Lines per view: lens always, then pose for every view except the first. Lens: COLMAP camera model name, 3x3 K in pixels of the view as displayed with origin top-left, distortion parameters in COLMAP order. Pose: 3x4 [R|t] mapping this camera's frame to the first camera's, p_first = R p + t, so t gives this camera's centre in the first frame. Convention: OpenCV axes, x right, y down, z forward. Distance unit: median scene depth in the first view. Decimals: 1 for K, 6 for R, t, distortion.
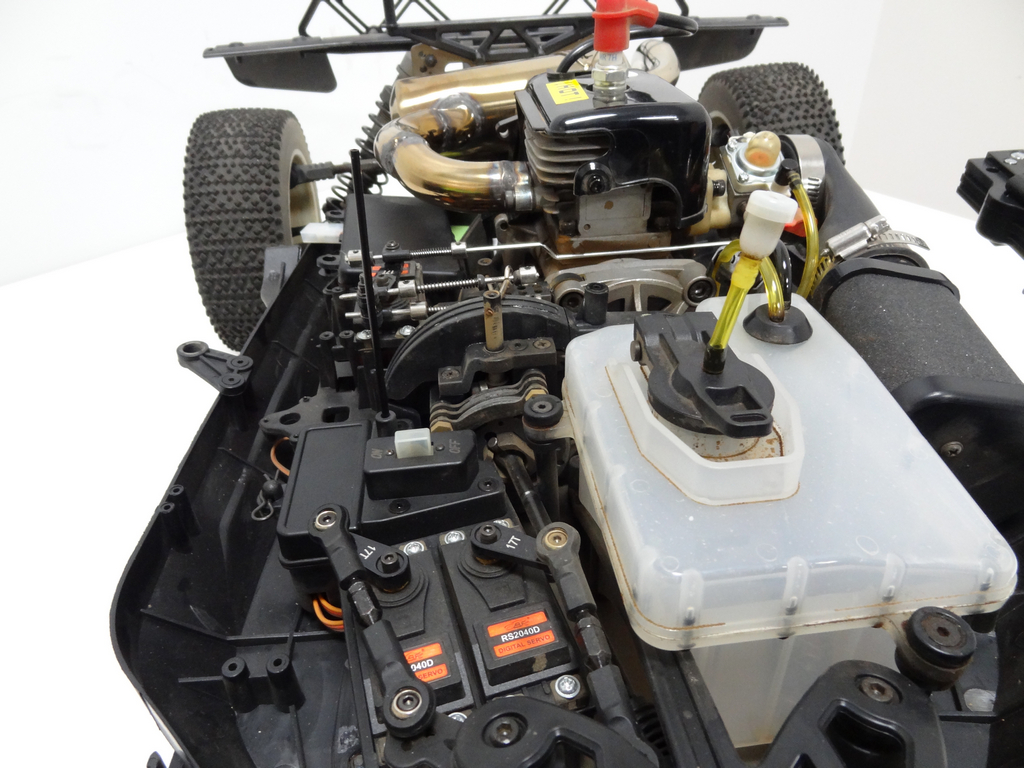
lens RADIAL K [[731.5, 0, 512.0], [0, 731.5, 384.0], [0, 0, 1]] dist [0.001201, 0.001546]
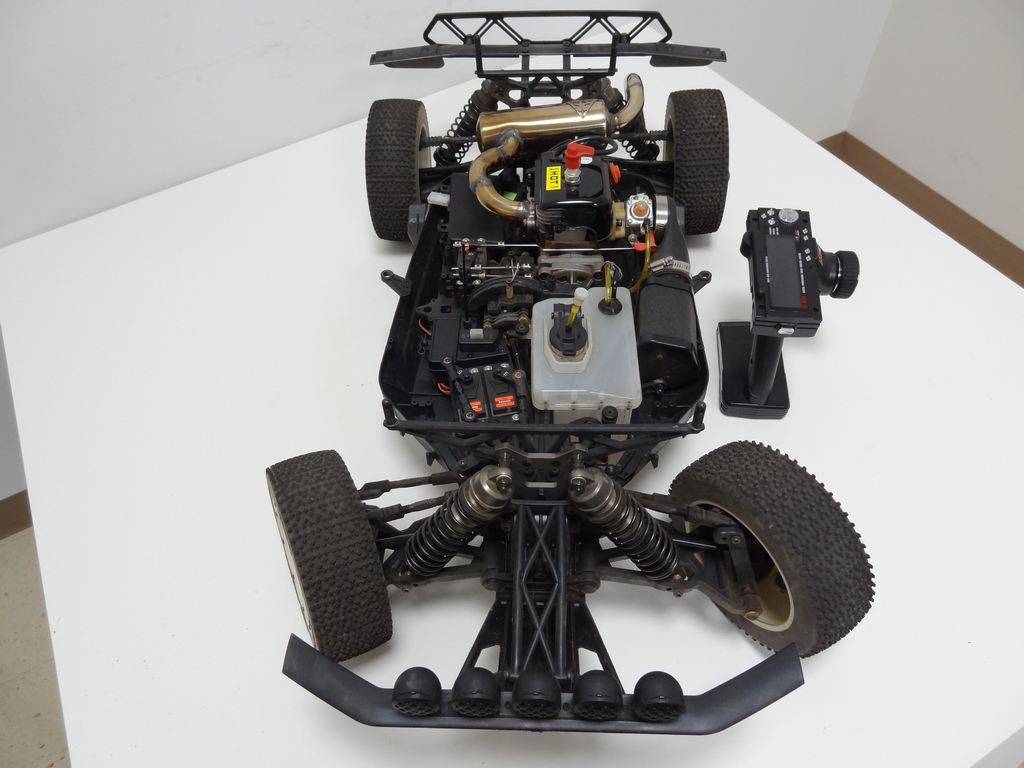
lens RADIAL K [[731.5, 0, 512.0], [0, 731.5, 384.0], [0, 0, 1]] dist [0.001201, 0.001546]
pose [[0.992249, 0.101622, -0.071525, 0.206017], [-0.075844, 0.951161, 0.299234, -0.548534], [0.098440, -0.291489, 0.951495, -1.602783]]
